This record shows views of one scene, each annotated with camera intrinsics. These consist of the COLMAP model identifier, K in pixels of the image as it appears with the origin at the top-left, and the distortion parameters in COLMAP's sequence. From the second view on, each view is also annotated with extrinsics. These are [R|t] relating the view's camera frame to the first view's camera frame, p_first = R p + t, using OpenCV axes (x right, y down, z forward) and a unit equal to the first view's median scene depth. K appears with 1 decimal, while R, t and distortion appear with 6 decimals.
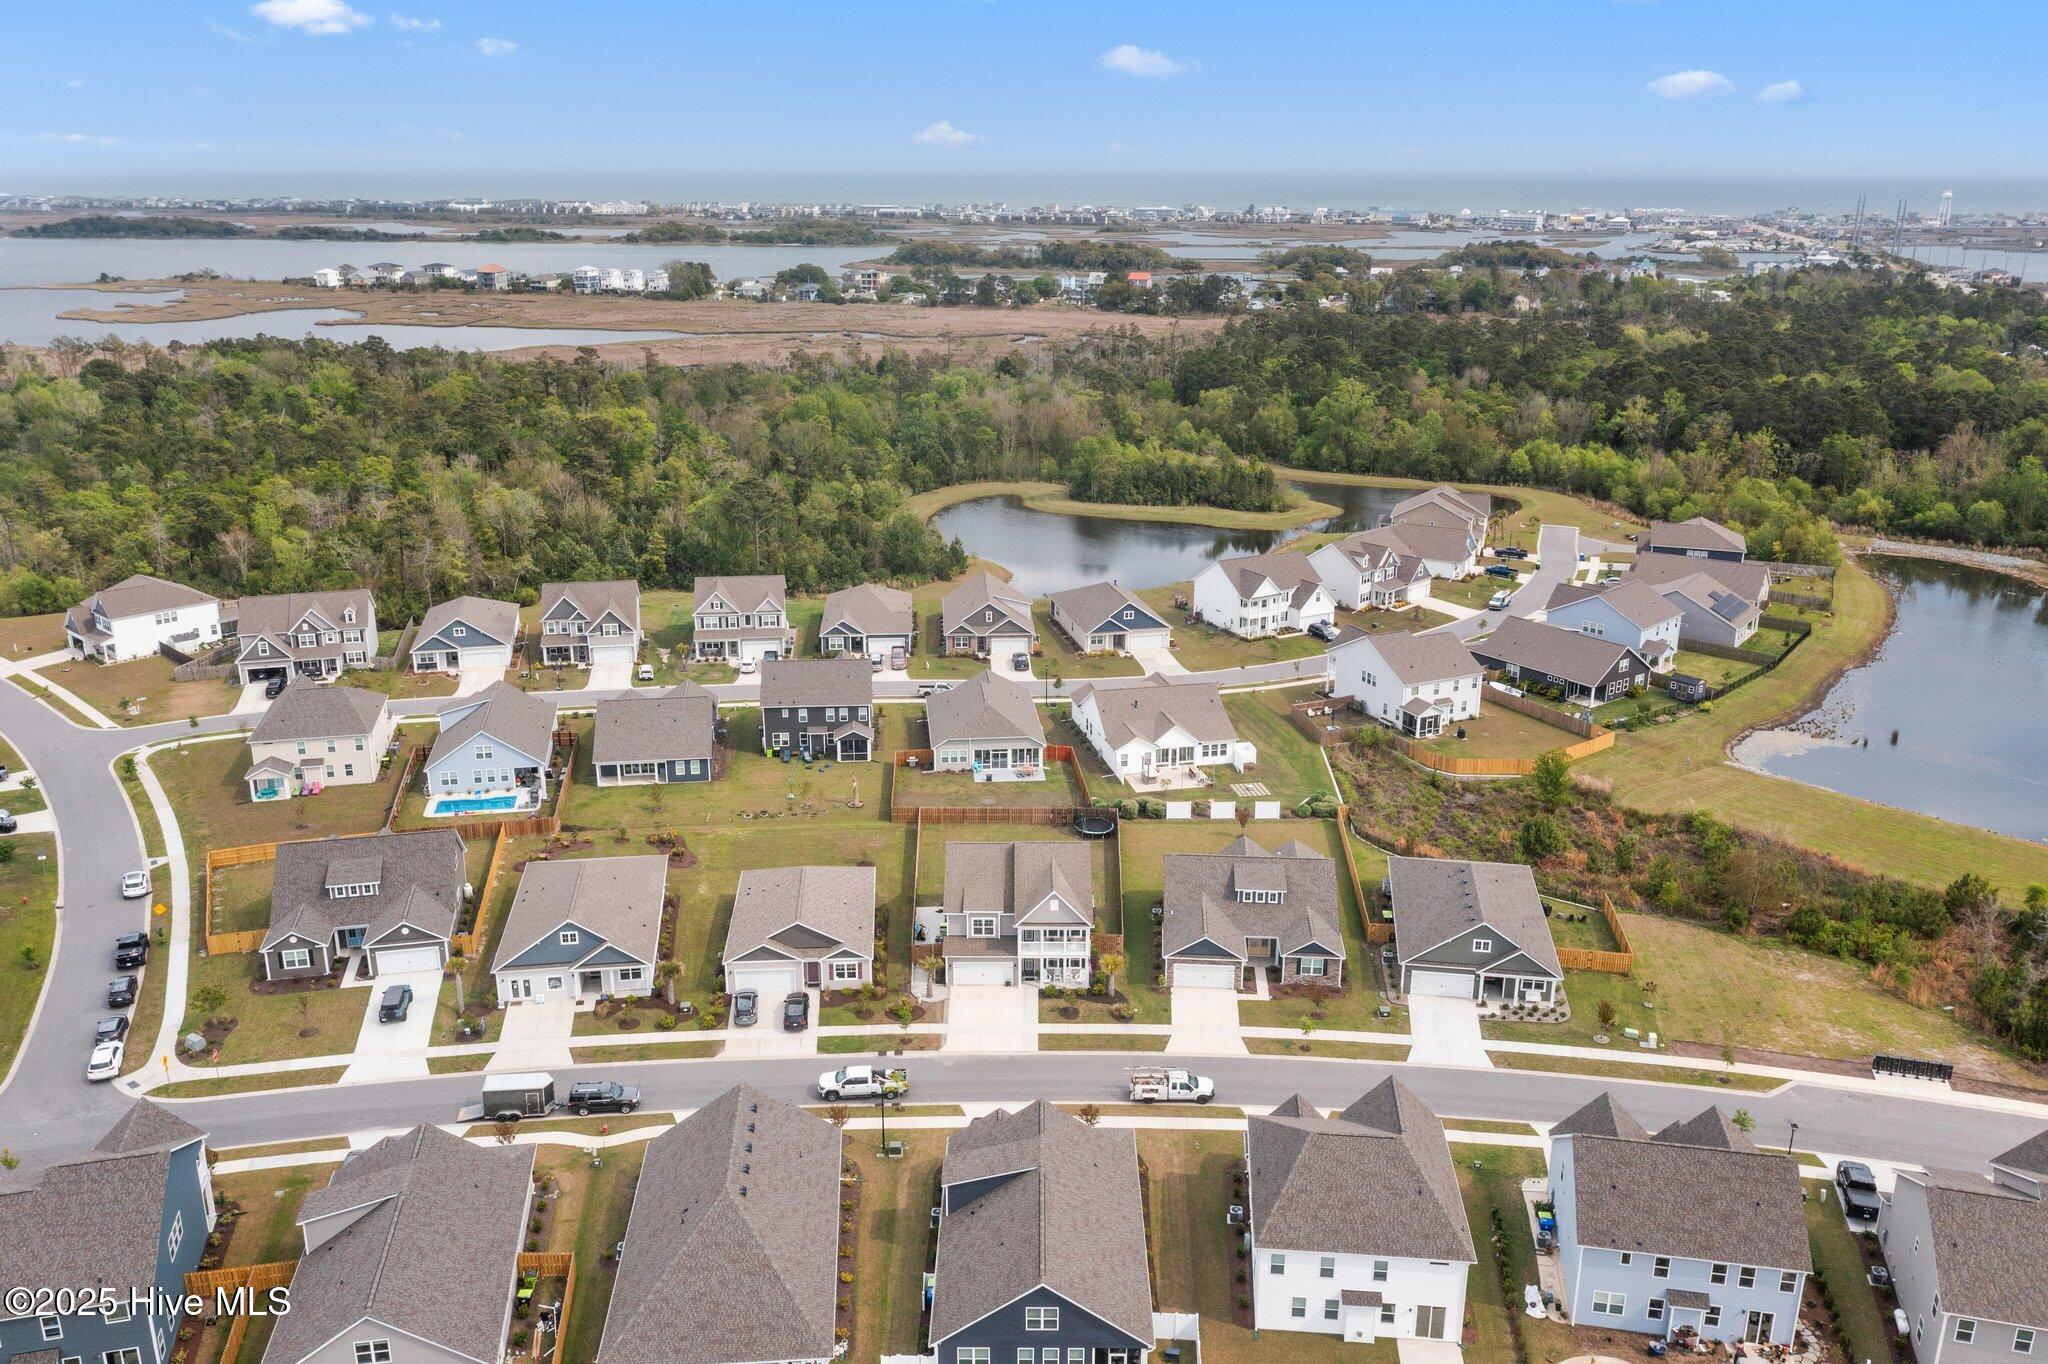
lens RADIAL K [[1655.9, 0, 1023.9], [0, 1655.9, 682.3], [0, 0, 1]] dist [-0.002582, -0.001015]
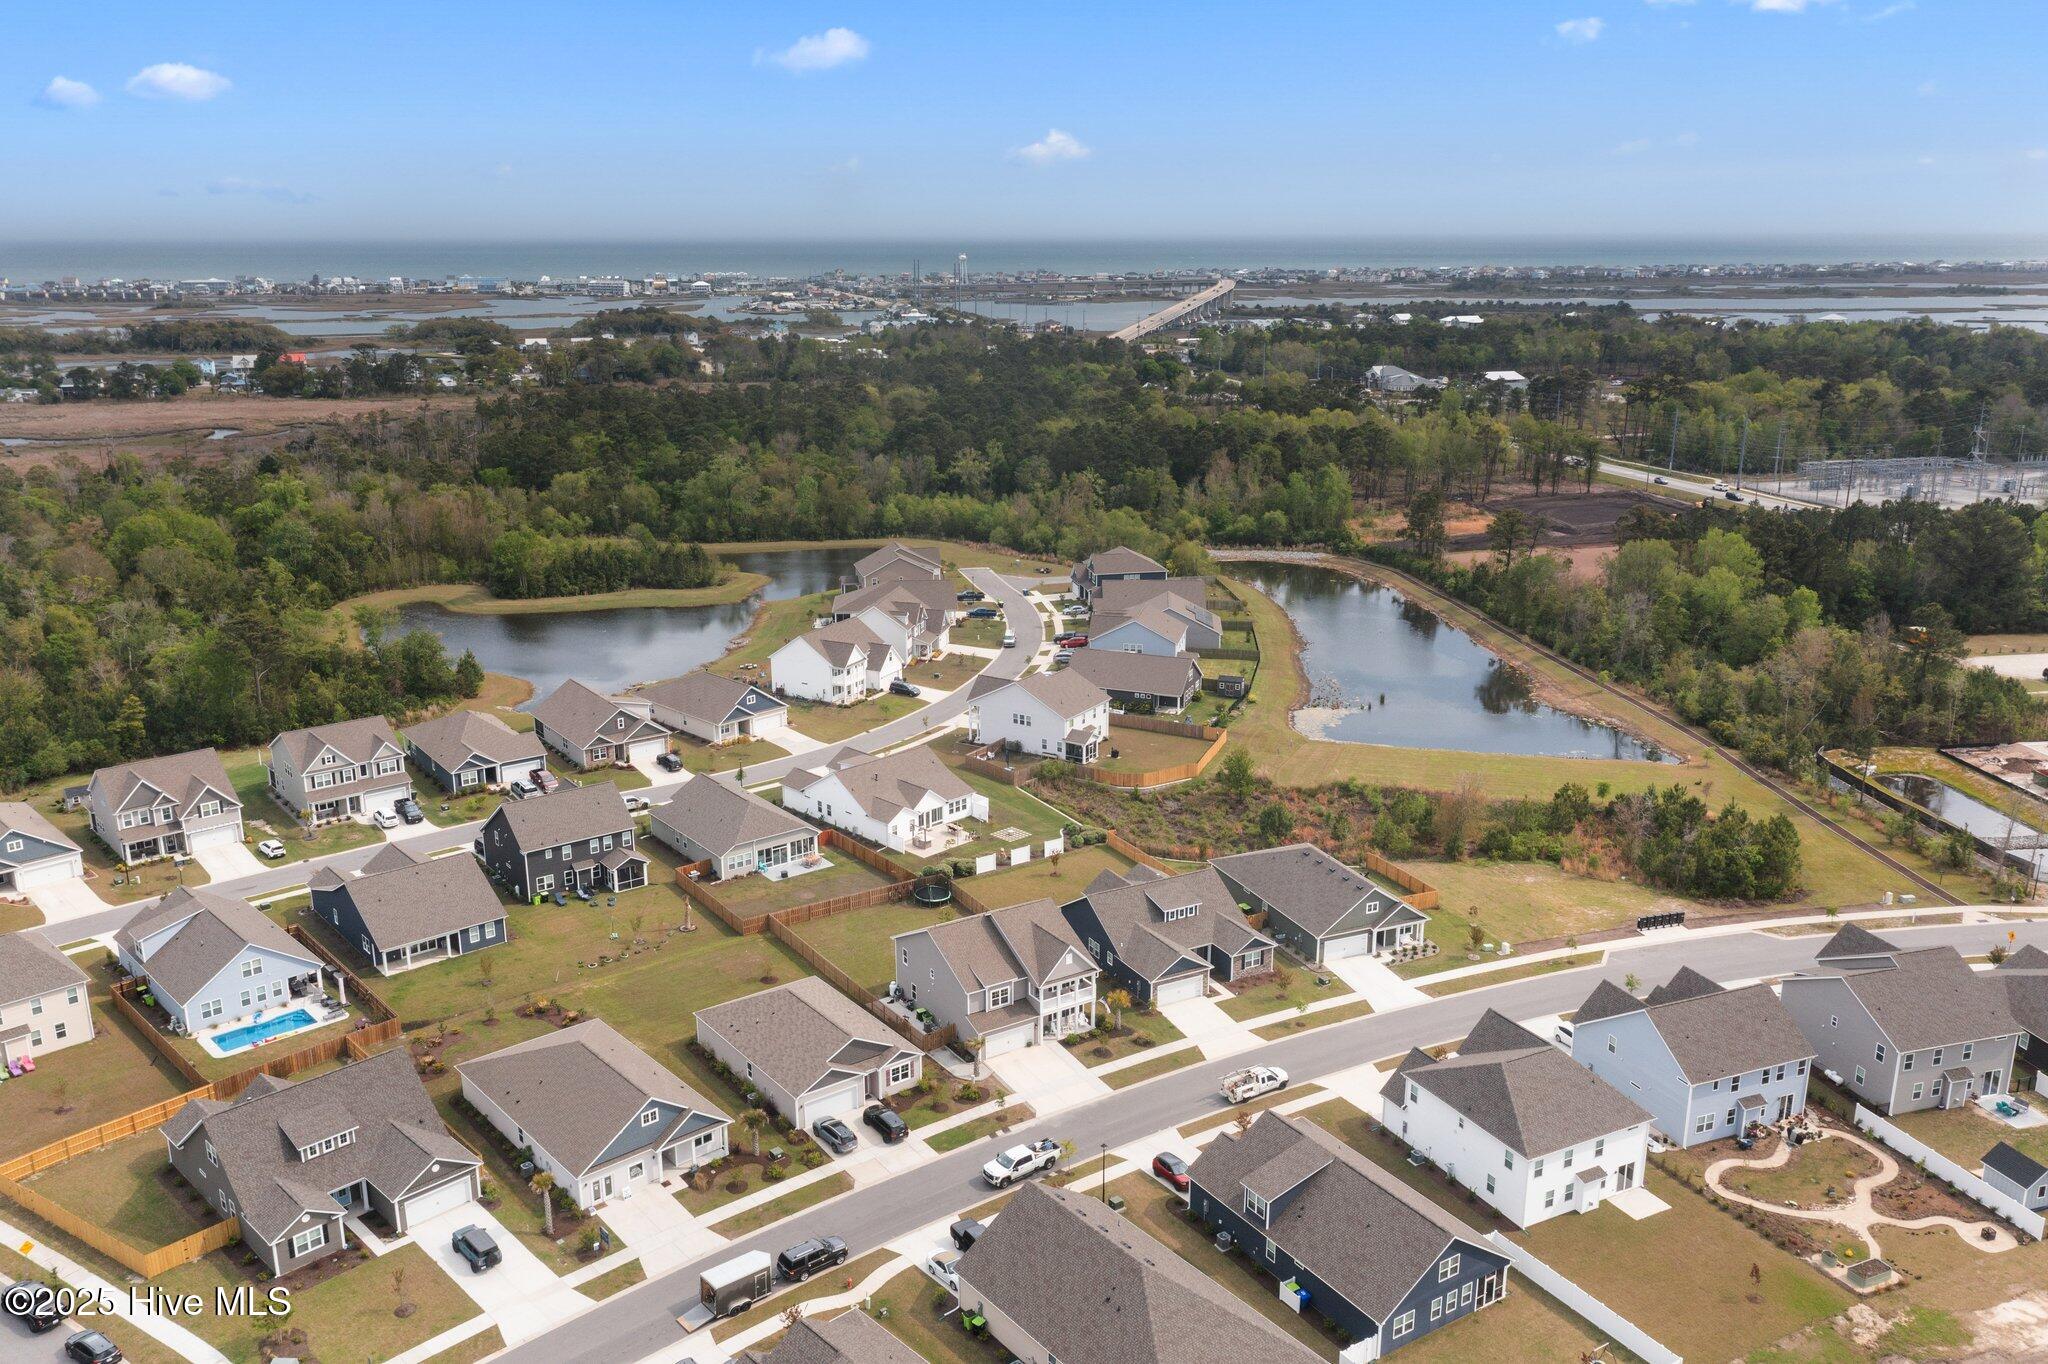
lens RADIAL K [[1647.9, 0, 1024.0], [0, 1647.9, 681.8], [0, 0, 1]] dist [-0.003830, 0.002476]
pose [[0.835514, -0.147211, 0.529381, -0.396472], [0.164844, 0.986219, 0.014077, -0.045725], [-0.524158, 0.075504, 0.848267, 0.067020]]
